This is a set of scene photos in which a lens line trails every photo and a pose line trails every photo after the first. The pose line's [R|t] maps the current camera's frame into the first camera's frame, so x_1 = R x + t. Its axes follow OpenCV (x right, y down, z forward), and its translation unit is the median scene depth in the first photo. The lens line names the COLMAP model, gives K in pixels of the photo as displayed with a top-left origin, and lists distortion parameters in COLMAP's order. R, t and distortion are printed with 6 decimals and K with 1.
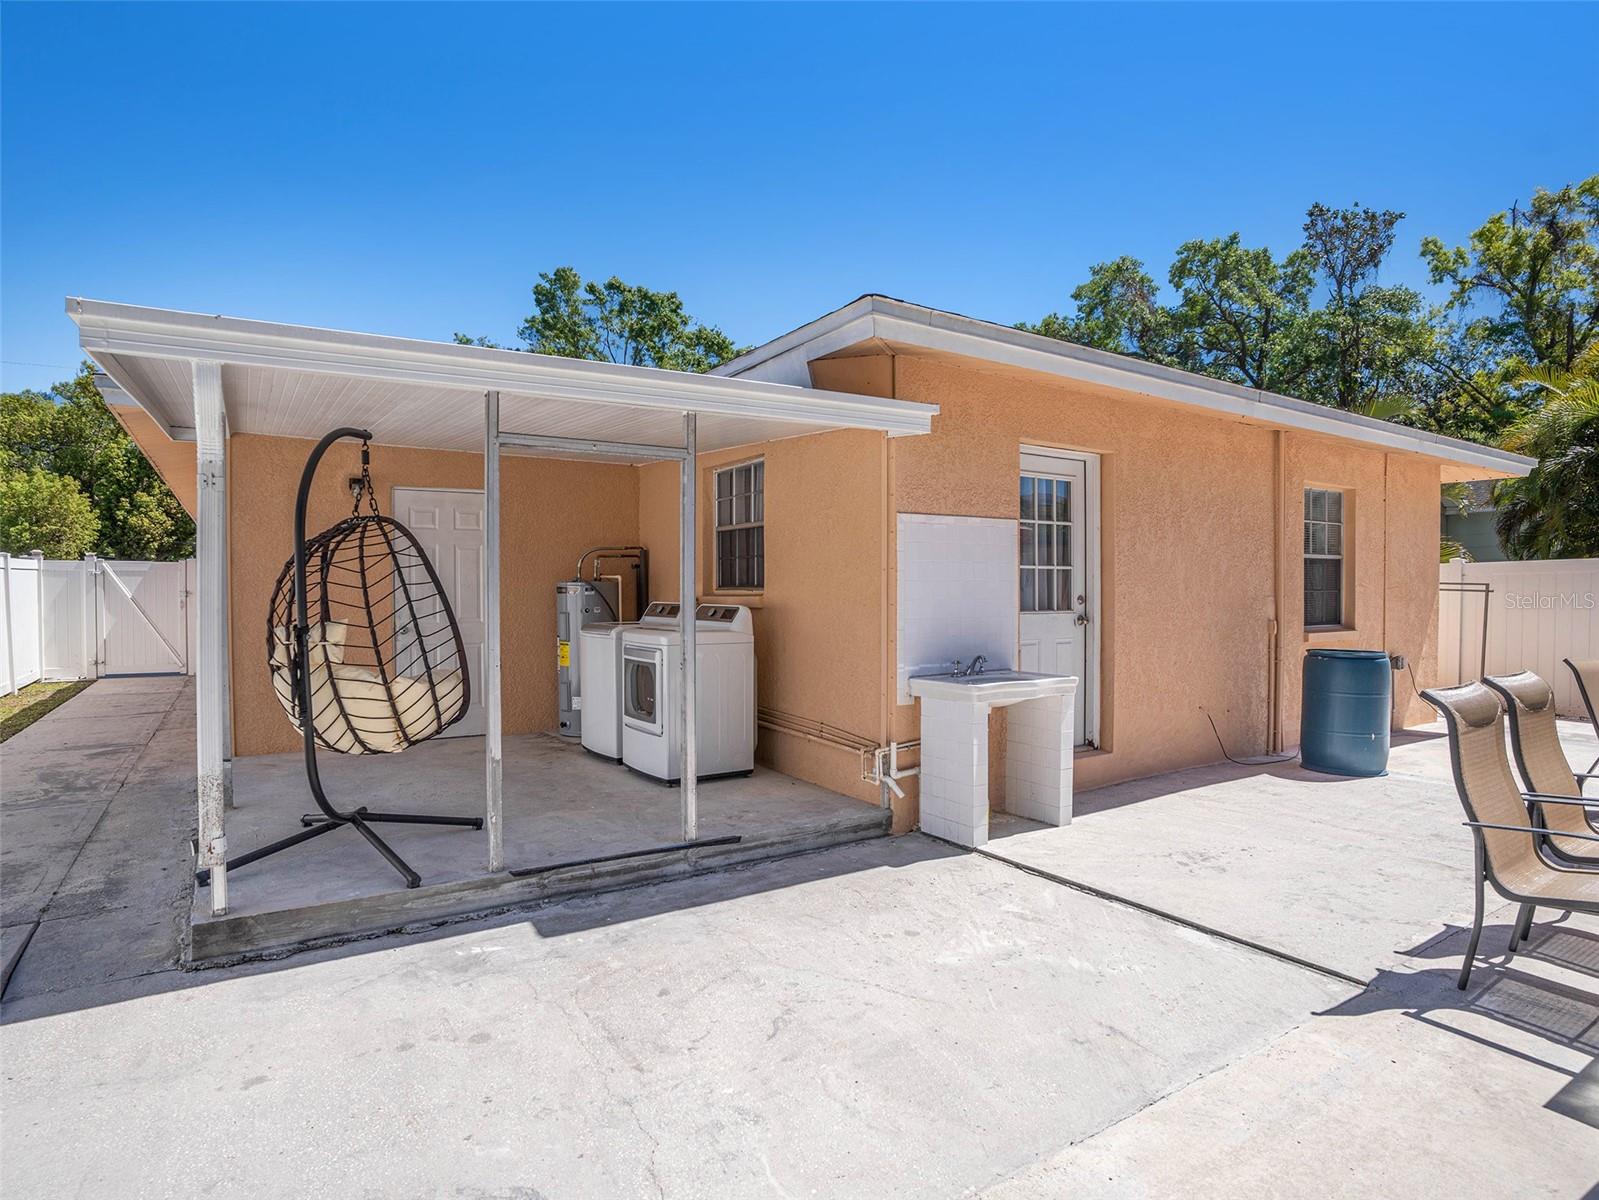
lens RADIAL K [[874.6, 0, 793.1], [0, 874.6, 601.1], [0, 0, 1]] dist [-0.001575, 0.003788]
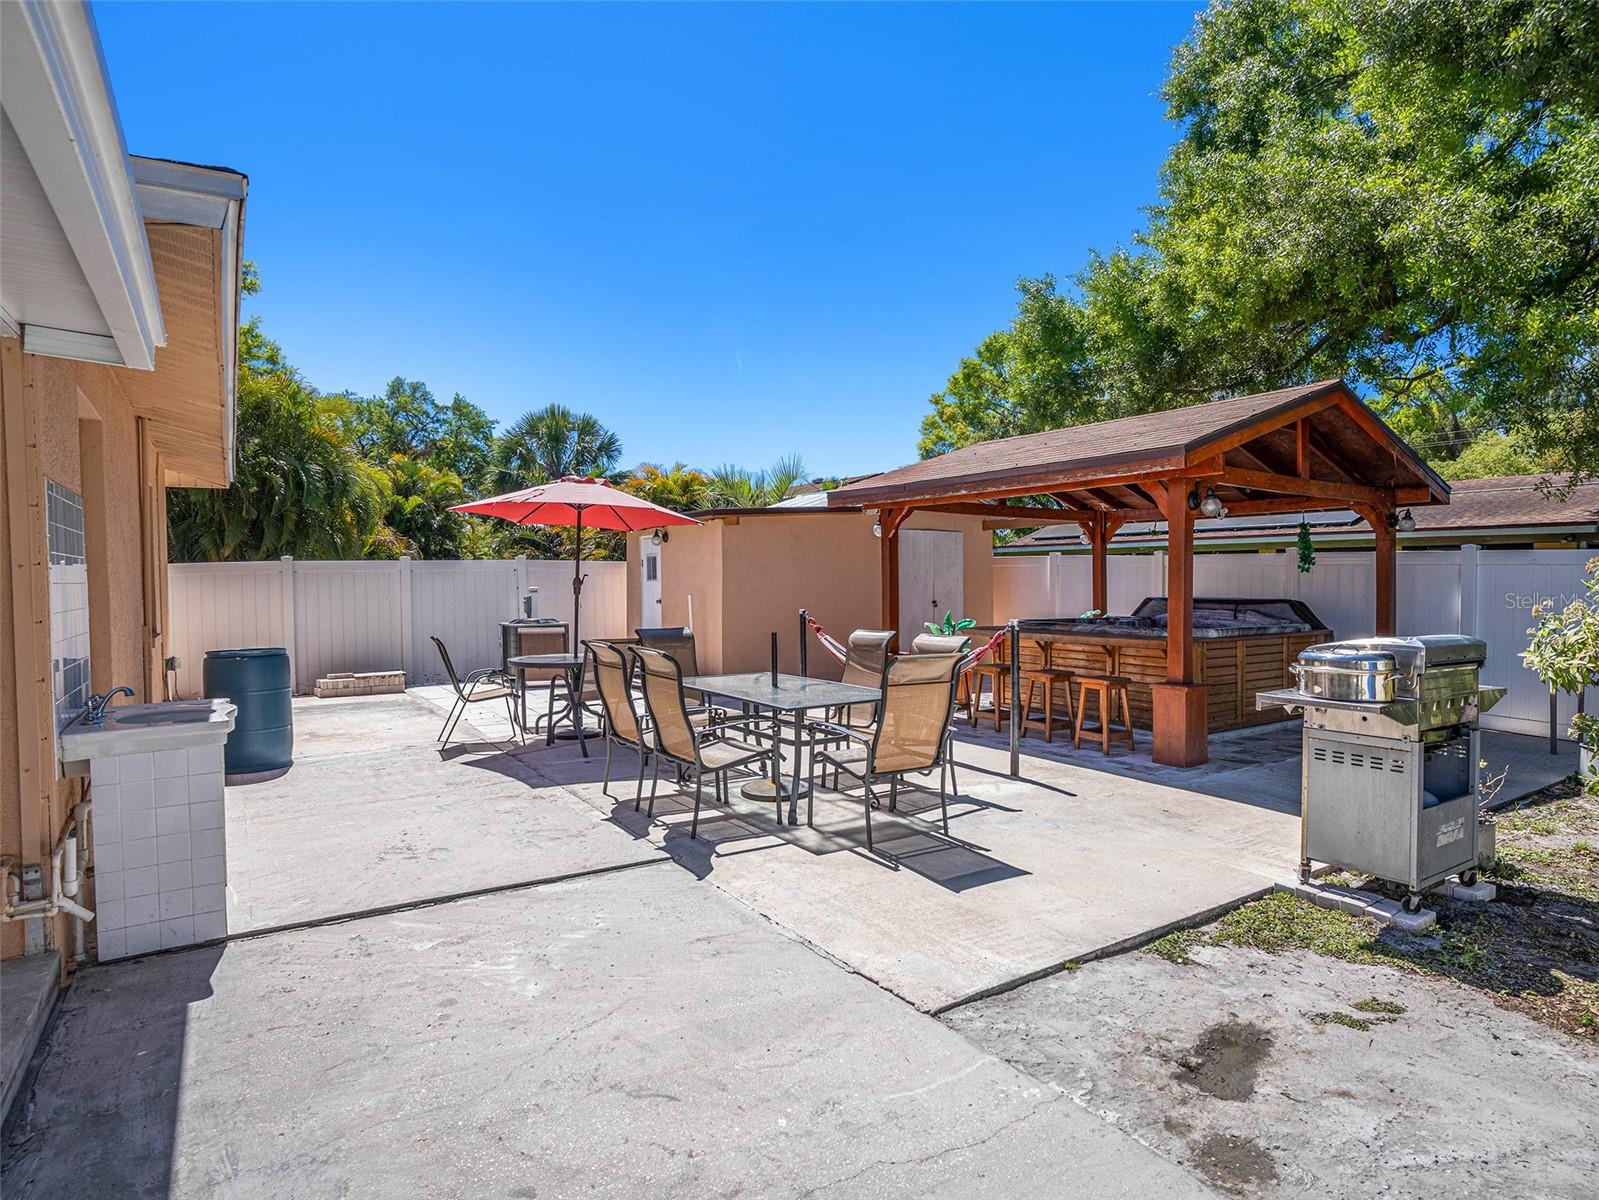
lens RADIAL K [[874.6, 0, 791.5], [0, 874.6, 603.5], [0, 0, 1]] dist [-0.001575, 0.003788]
pose [[0.003979, -0.015833, 0.999867, -0.693978], [0.009661, 0.999829, 0.015794, -0.009316], [-0.999945, 0.009597, 0.004131, 0.675206]]
